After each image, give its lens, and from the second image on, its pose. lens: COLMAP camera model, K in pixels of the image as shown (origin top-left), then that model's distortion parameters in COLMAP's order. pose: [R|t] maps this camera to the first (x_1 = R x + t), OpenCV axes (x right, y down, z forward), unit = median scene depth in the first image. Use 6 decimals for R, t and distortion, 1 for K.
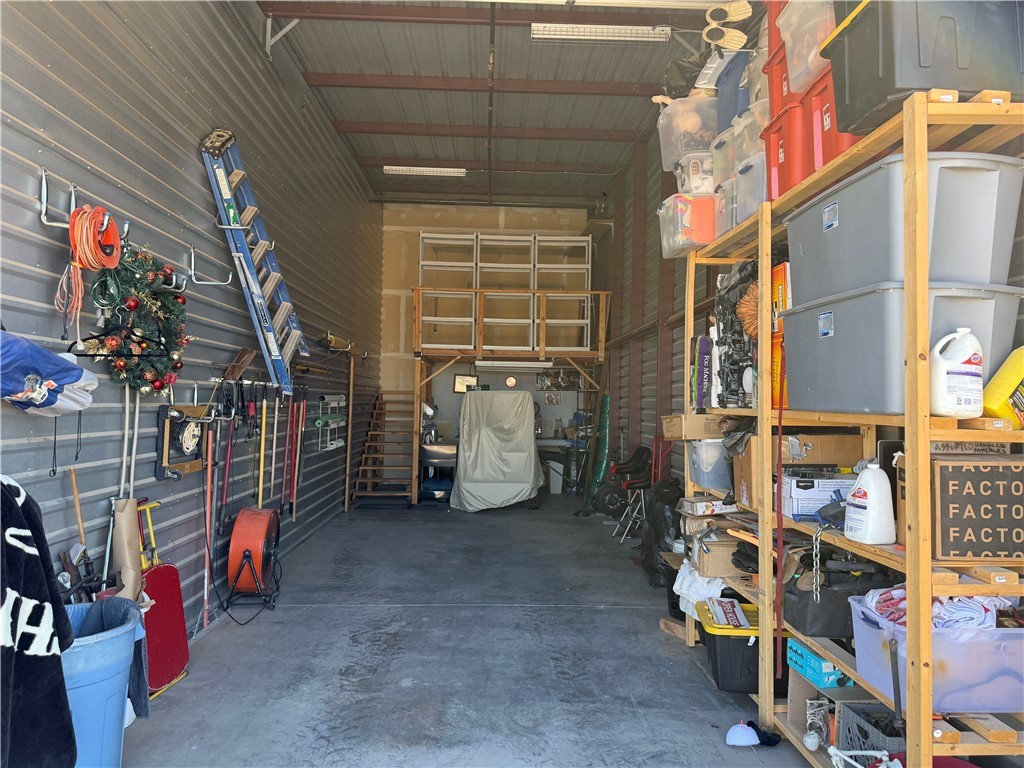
lens RADIAL K [[712.8, 0, 512.0], [0, 712.8, 384.0], [0, 0, 1]] dist [0.068462, -0.110708]
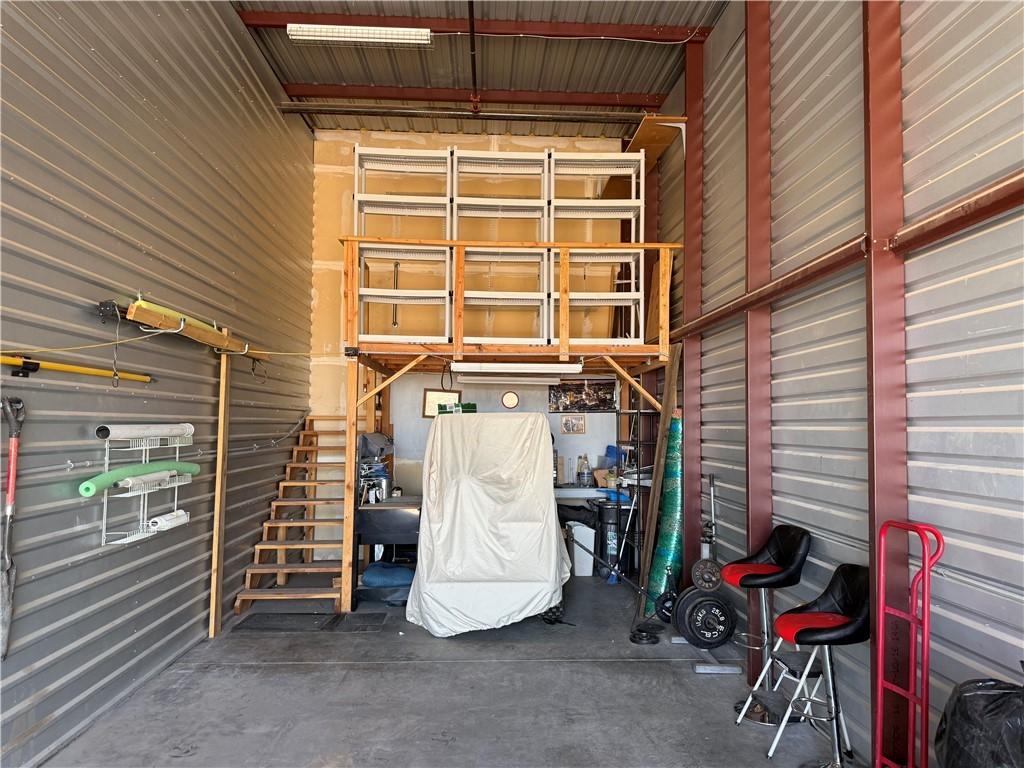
lens RADIAL K [[712.8, 0, 512.0], [0, 712.8, 384.0], [0, 0, 1]] dist [0.068462, -0.110708]
pose [[0.999923, -0.009548, 0.007924, -0.005771], [0.009814, 0.999366, -0.034213, 0.005725], [-0.007592, 0.034288, 0.999383, 0.408413]]
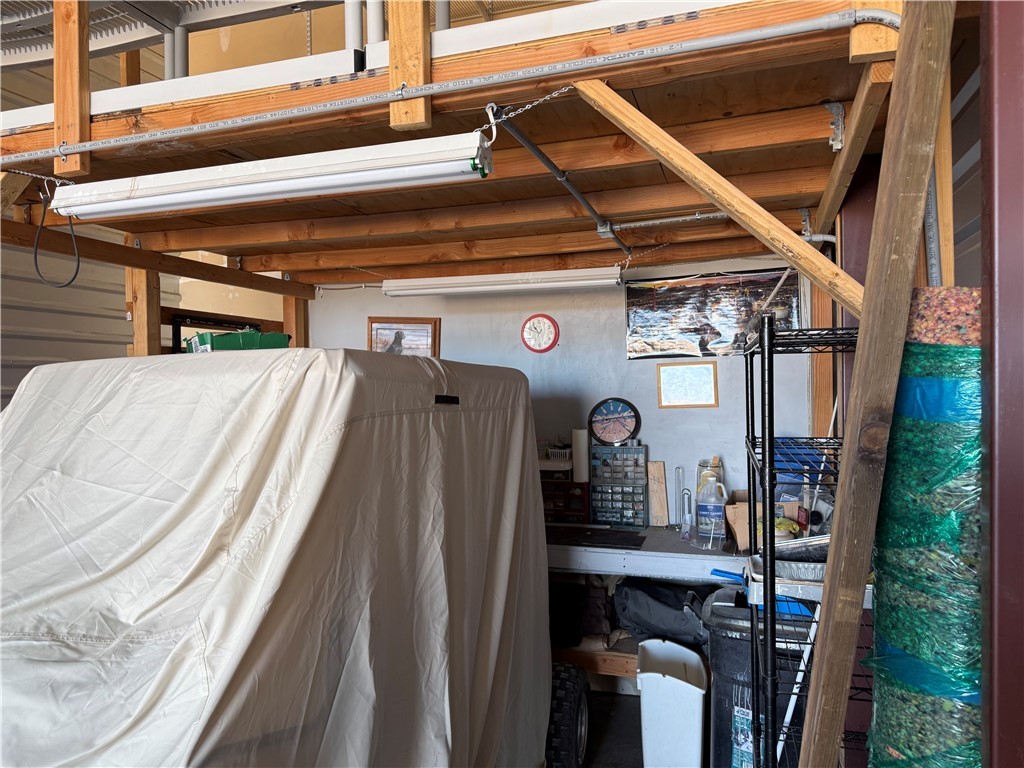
lens RADIAL K [[712.8, 0, 512.0], [0, 712.8, 384.0], [0, 0, 1]] dist [0.068462, -0.110708]
pose [[0.933143, -0.030033, -0.358248, 0.111582], [0.036024, 0.999300, 0.010058, 0.017387], [0.357695, -0.022291, 0.933572, 0.872179]]
